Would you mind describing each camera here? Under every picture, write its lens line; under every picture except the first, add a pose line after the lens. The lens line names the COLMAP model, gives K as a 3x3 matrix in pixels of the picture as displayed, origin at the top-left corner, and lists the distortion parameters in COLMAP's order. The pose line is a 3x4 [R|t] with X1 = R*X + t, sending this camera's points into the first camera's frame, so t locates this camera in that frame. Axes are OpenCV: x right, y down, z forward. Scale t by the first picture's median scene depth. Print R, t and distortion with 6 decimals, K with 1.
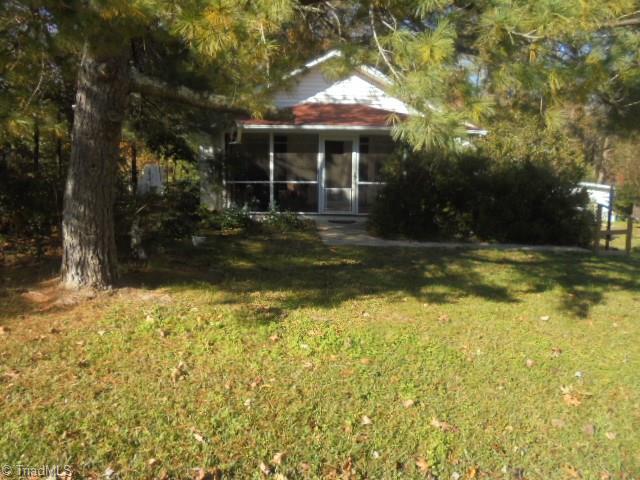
lens RADIAL K [[480.4, 0, 320.0], [0, 480.4, 240.0], [0, 0, 1]] dist [-0.133293, 0.115566]
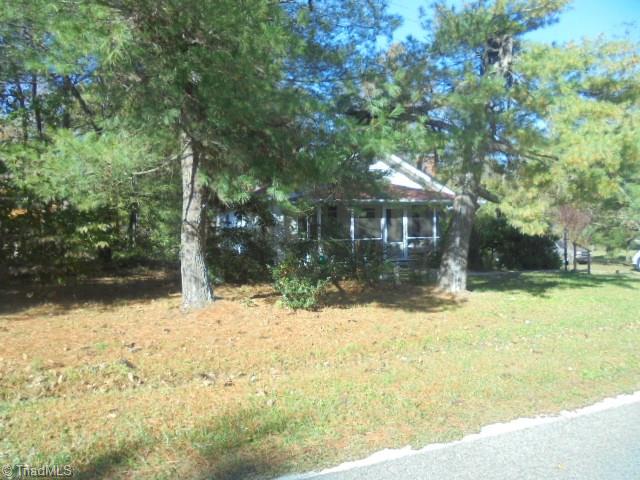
lens RADIAL K [[480.4, 0, 320.0], [0, 480.4, 240.0], [0, 0, 1]] dist [-0.133293, 0.115566]
pose [[0.950120, -0.037653, 0.309604, -0.632296], [0.074386, 0.991396, -0.107707, 0.021099], [-0.302884, 0.125365, 0.944746, -0.274050]]
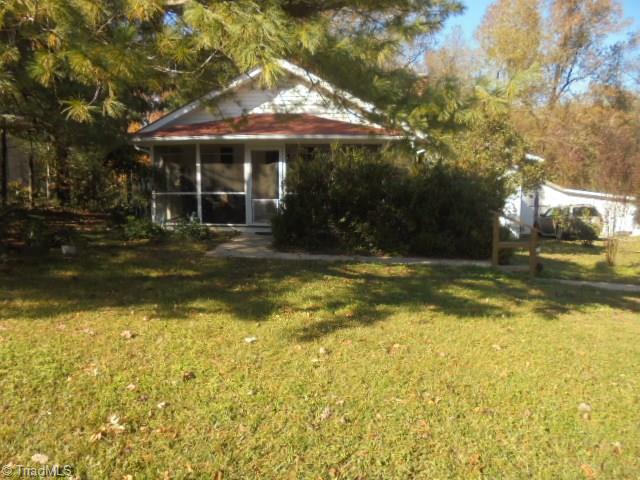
lens RADIAL K [[480.4, 0, 320.0], [0, 480.4, 240.0], [0, 0, 1]] dist [-0.133293, 0.115566]
pose [[0.993726, 0.005872, -0.111689, 0.267421], [-0.009151, 0.999541, -0.028869, 0.002441], [0.111468, 0.029710, 0.993324, 0.049290]]
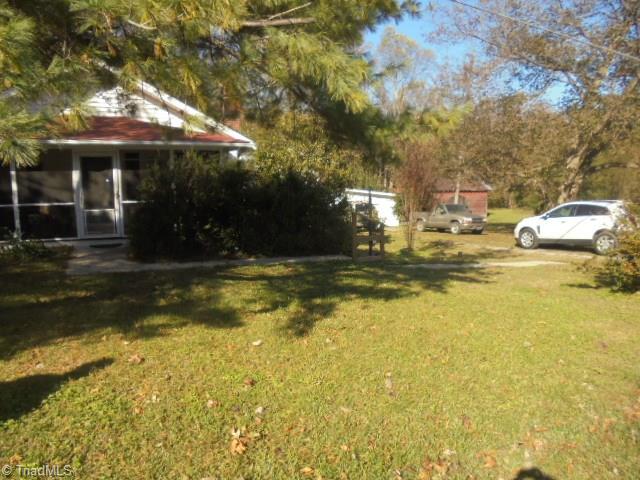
lens RADIAL K [[480.4, 0, 320.0], [0, 480.4, 240.0], [0, 0, 1]] dist [-0.133293, 0.115566]
pose [[0.928532, -0.065182, 0.365485, 0.101156], [0.076576, 0.996923, -0.016749, -0.003310], [-0.363268, 0.043539, 0.930667, 0.029283]]
